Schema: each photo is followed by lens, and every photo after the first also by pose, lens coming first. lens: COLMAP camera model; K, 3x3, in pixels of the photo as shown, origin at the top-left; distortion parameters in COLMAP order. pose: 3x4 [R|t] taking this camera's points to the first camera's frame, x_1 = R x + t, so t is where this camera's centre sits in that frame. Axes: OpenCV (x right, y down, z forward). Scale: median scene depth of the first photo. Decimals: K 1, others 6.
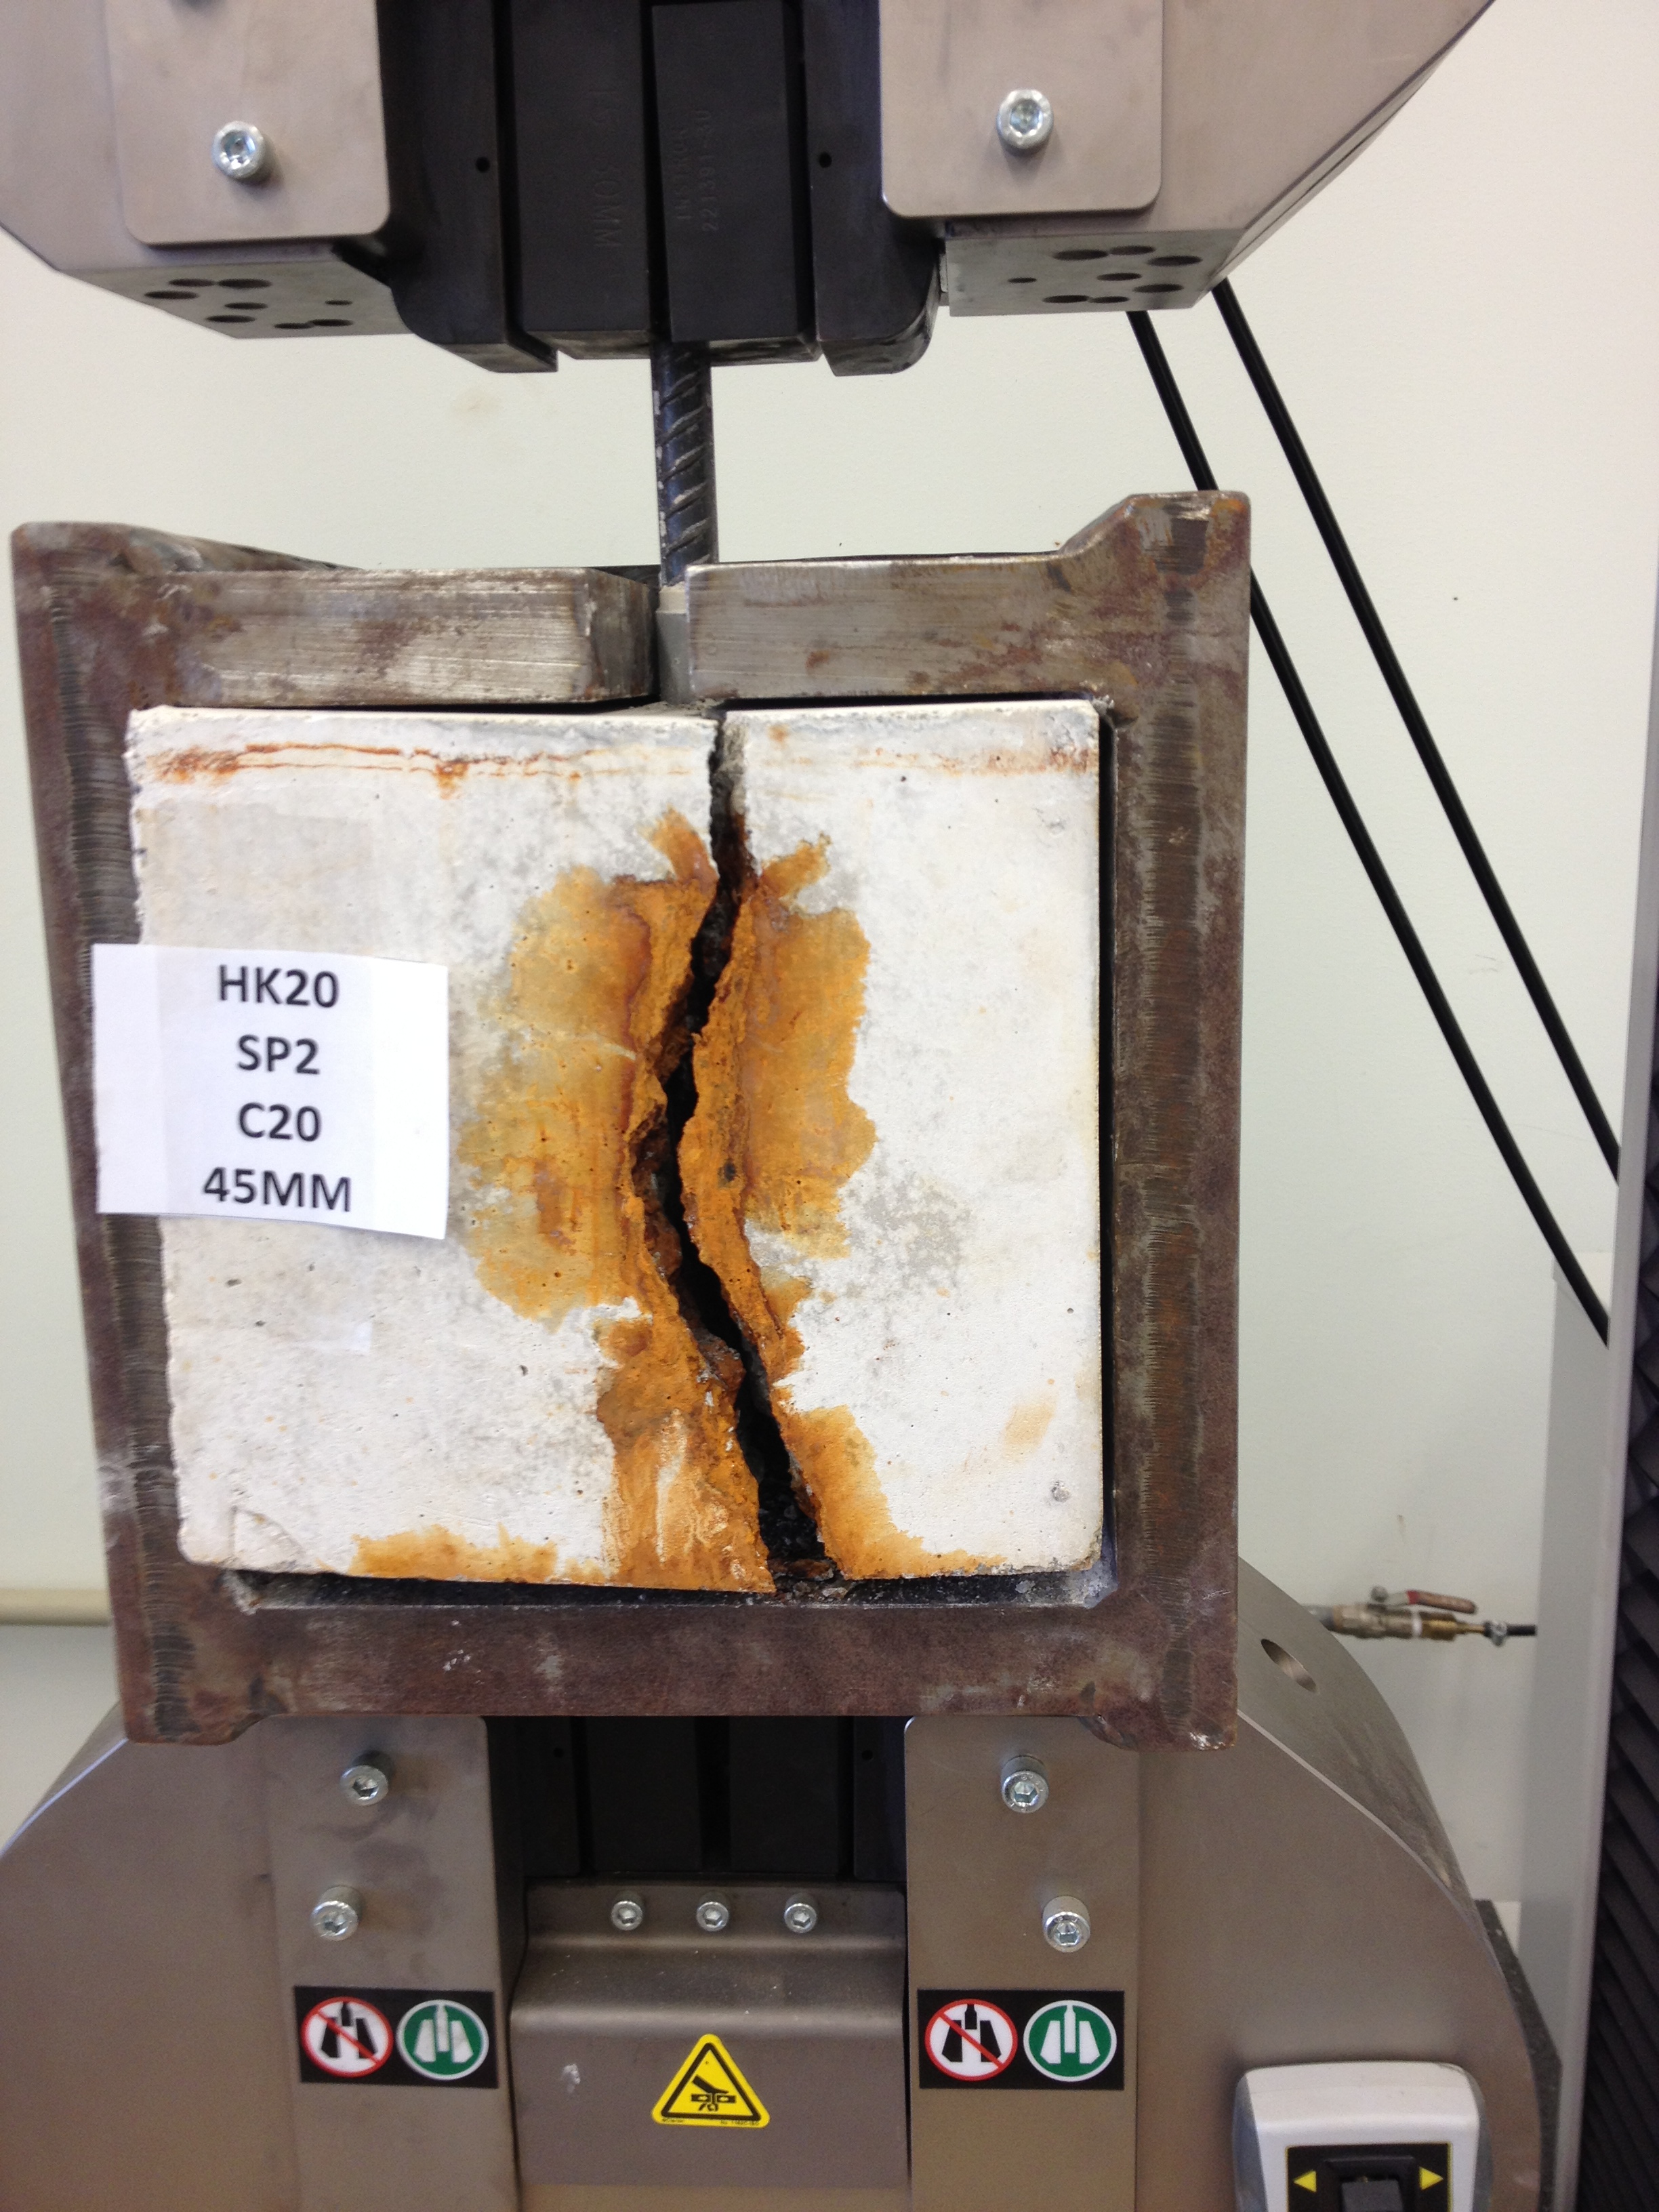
lens RADIAL K [[2255.4, 0, 836.4], [0, 2255.4, 1125.5], [0, 0, 1]] dist [0.008328, 0.000000]
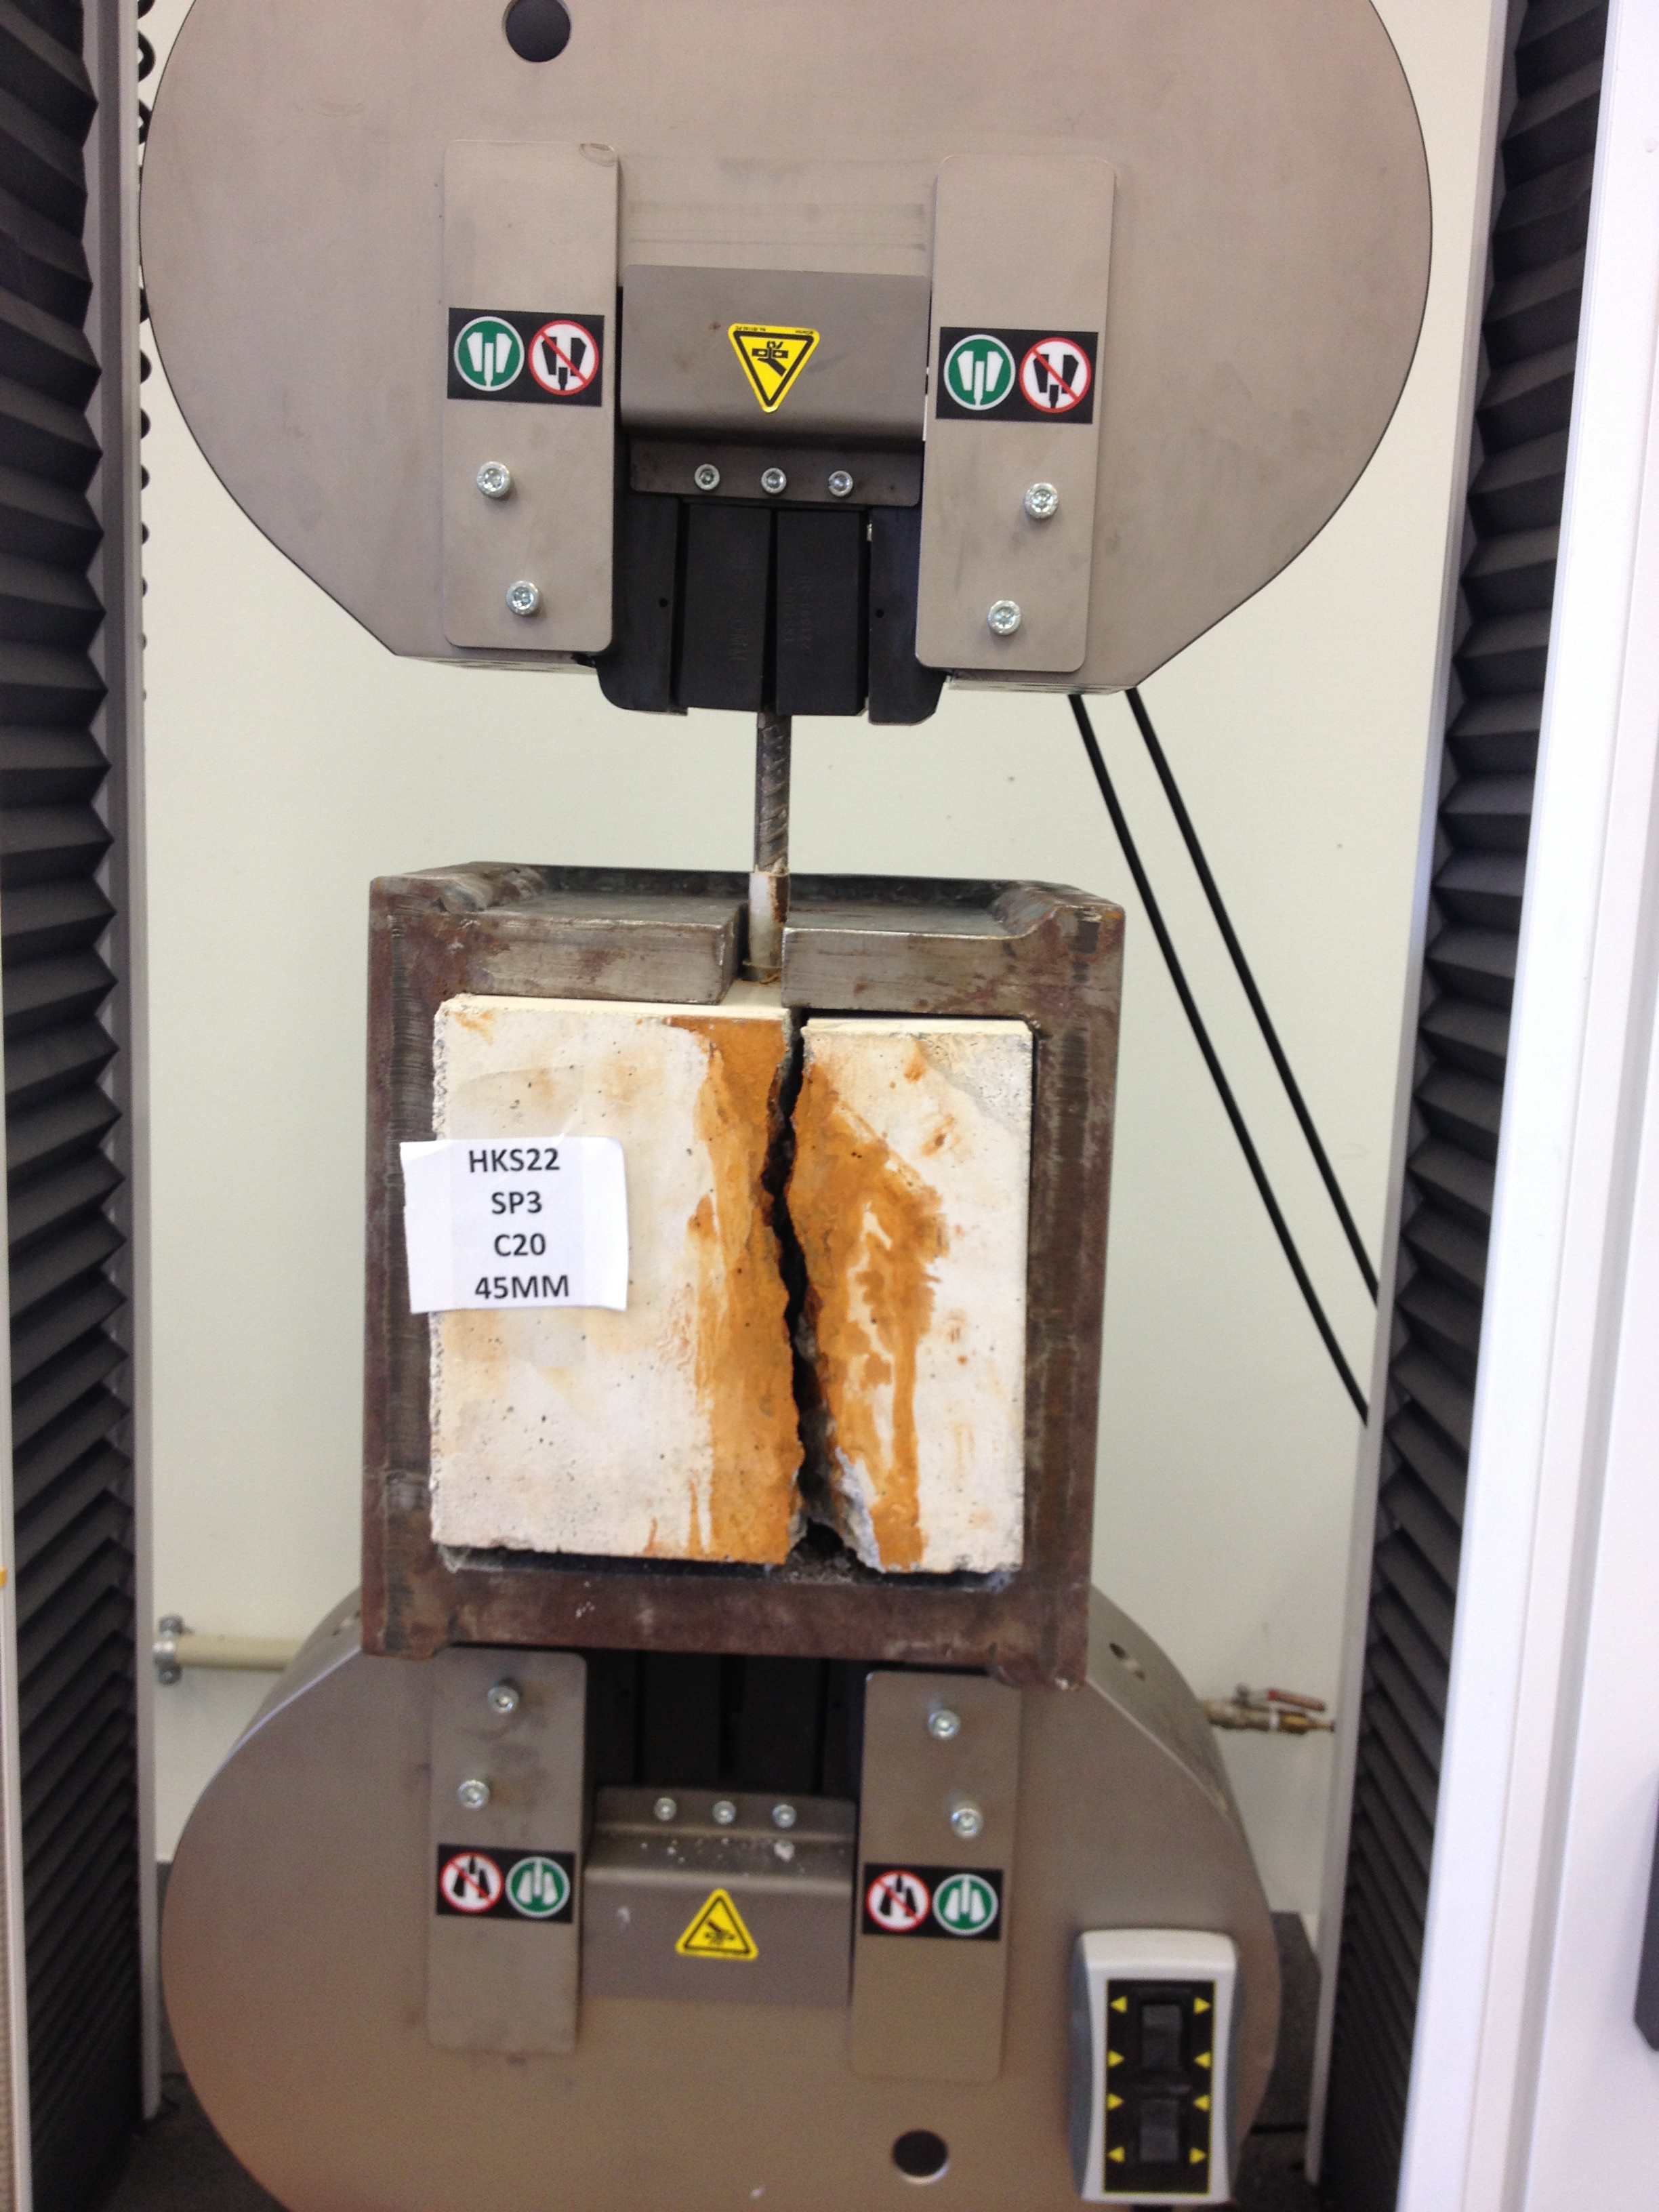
lens RADIAL K [[2255.4, 0, 812.7], [0, 2255.4, 1108.4], [0, 0, 1]] dist [0.008328, 0.000000]
pose [[0.997976, 0.057774, 0.026571, -0.078106], [-0.055647, 0.995643, -0.074822, 0.004373], [-0.030778, 0.073192, 0.996843, -0.599543]]
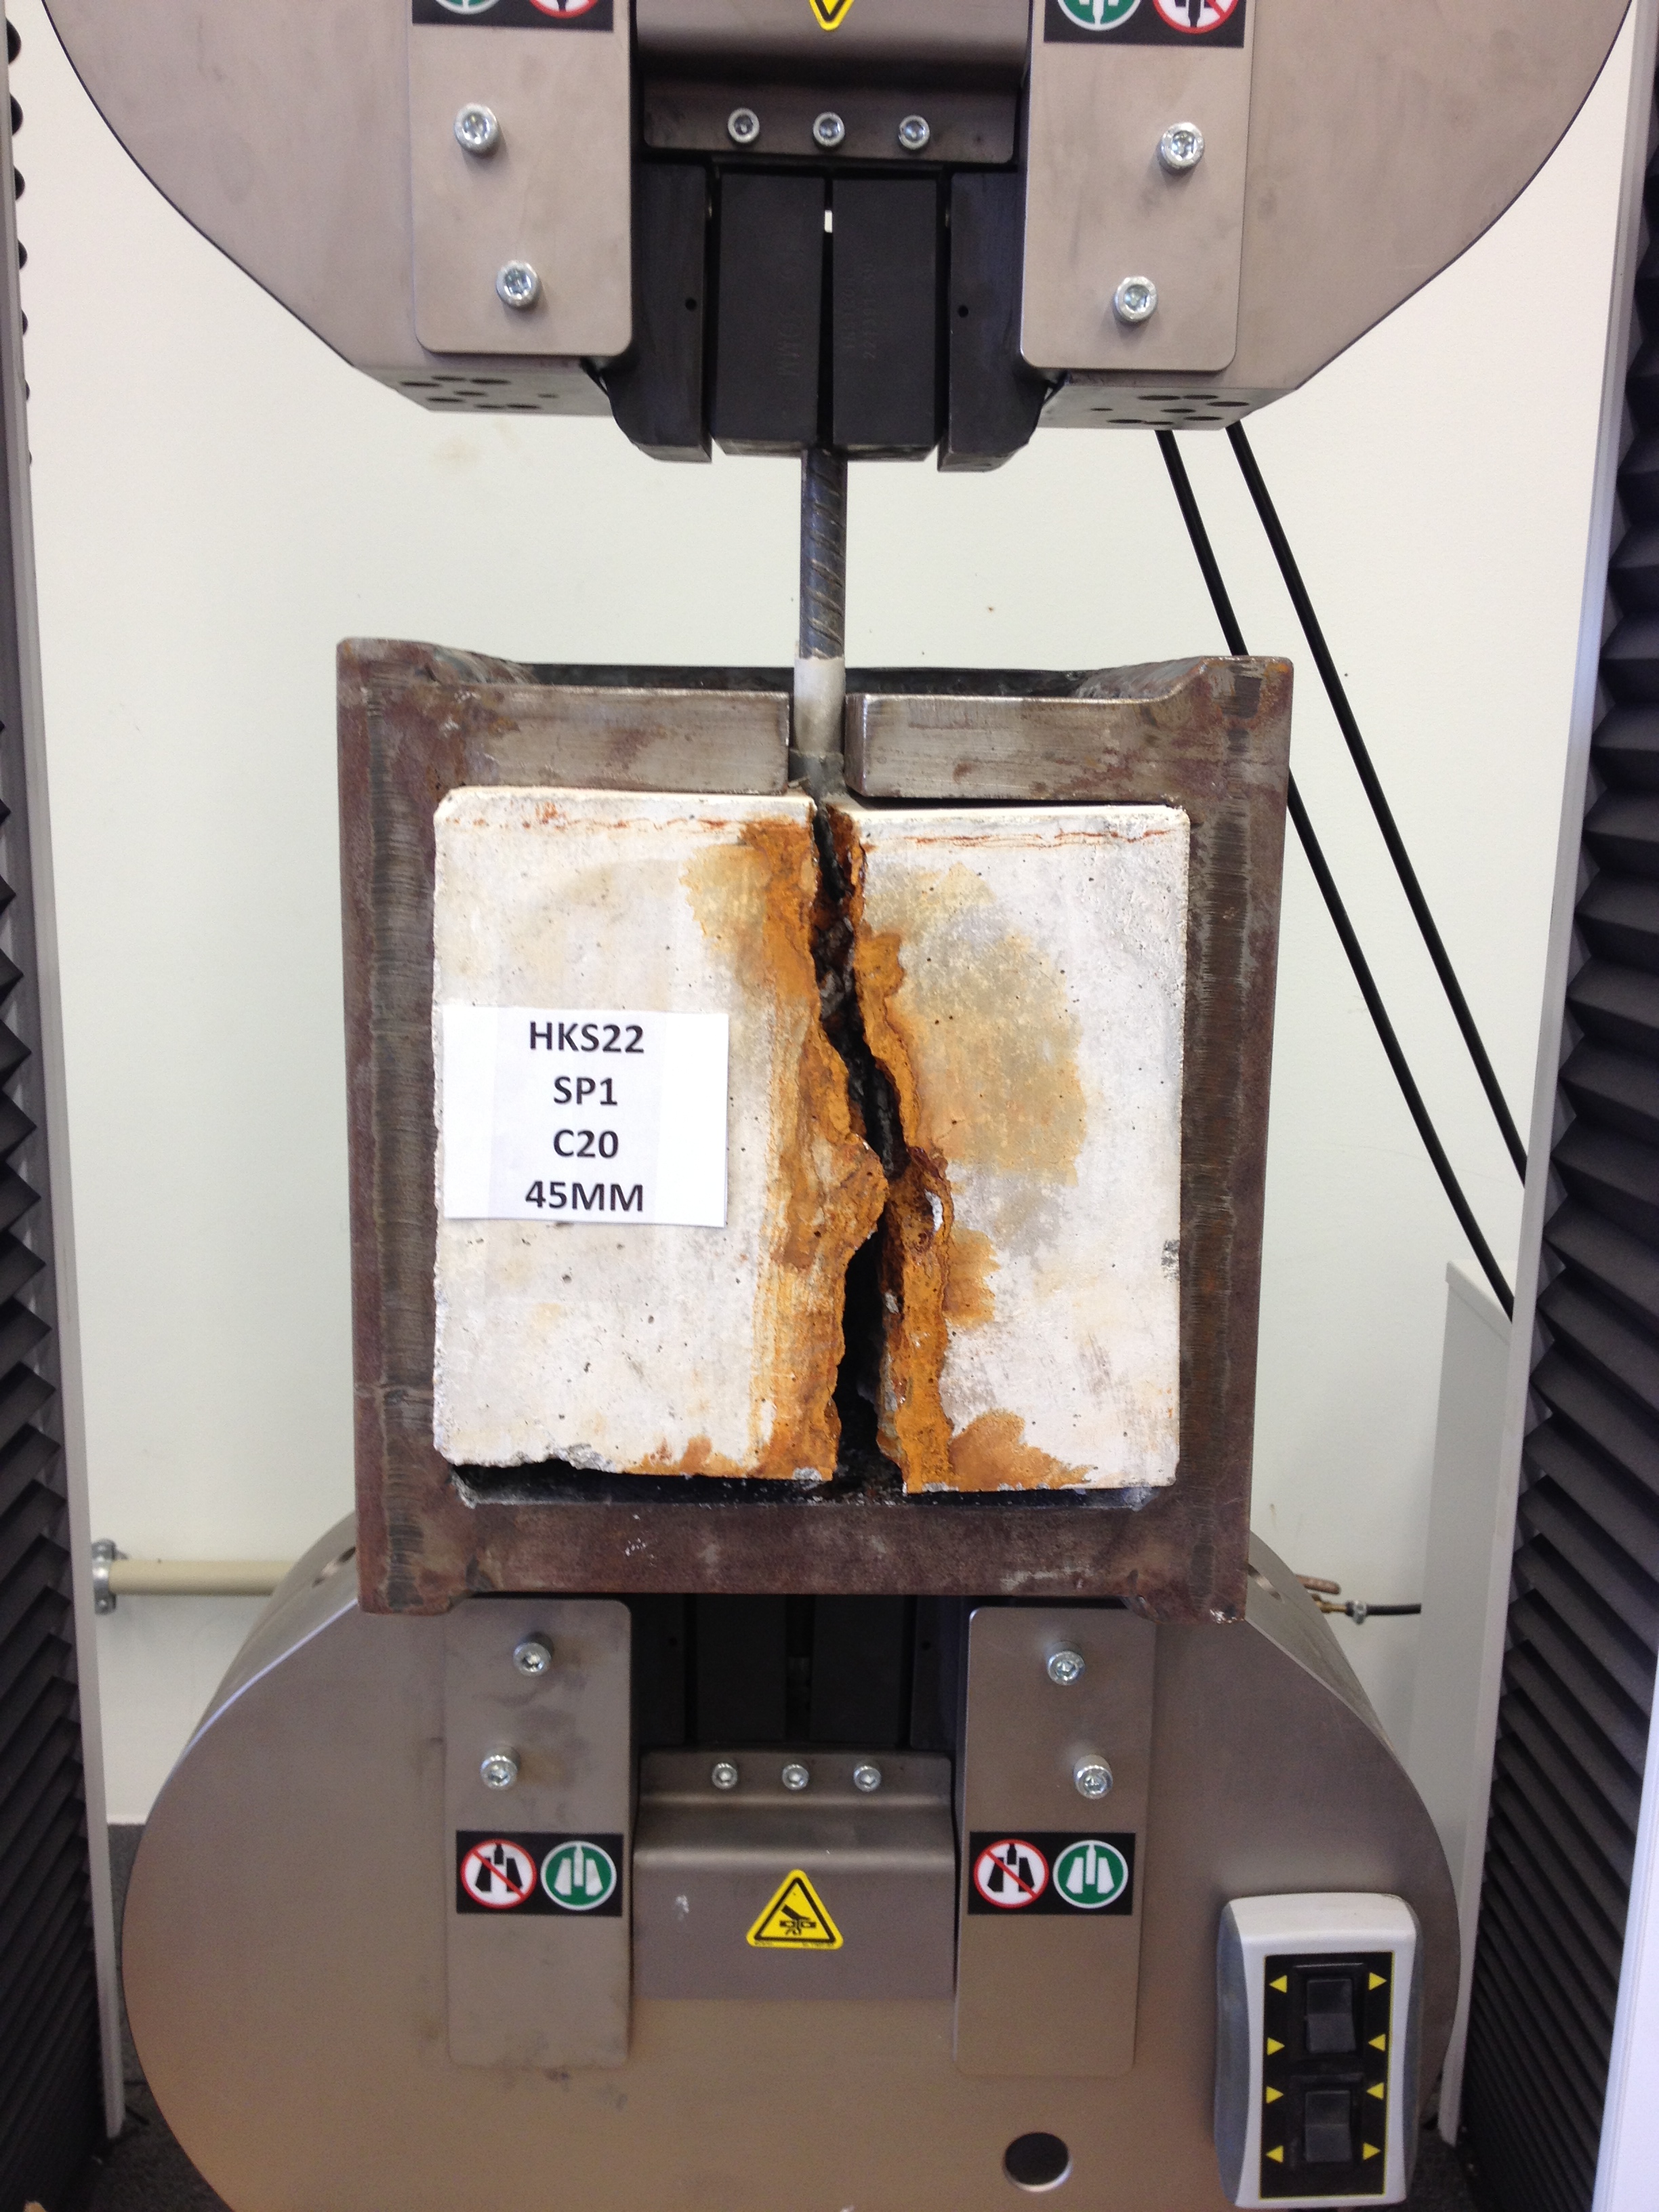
lens RADIAL K [[2255.4, 0, 847.8], [0, 2255.4, 1133.7], [0, 0, 1]] dist [0.008328, 0.000000]
pose [[0.996550, 0.027053, 0.078467, -0.164373], [-0.025581, 0.999478, -0.019707, 0.030343], [-0.078959, 0.017631, 0.996722, -0.281204]]
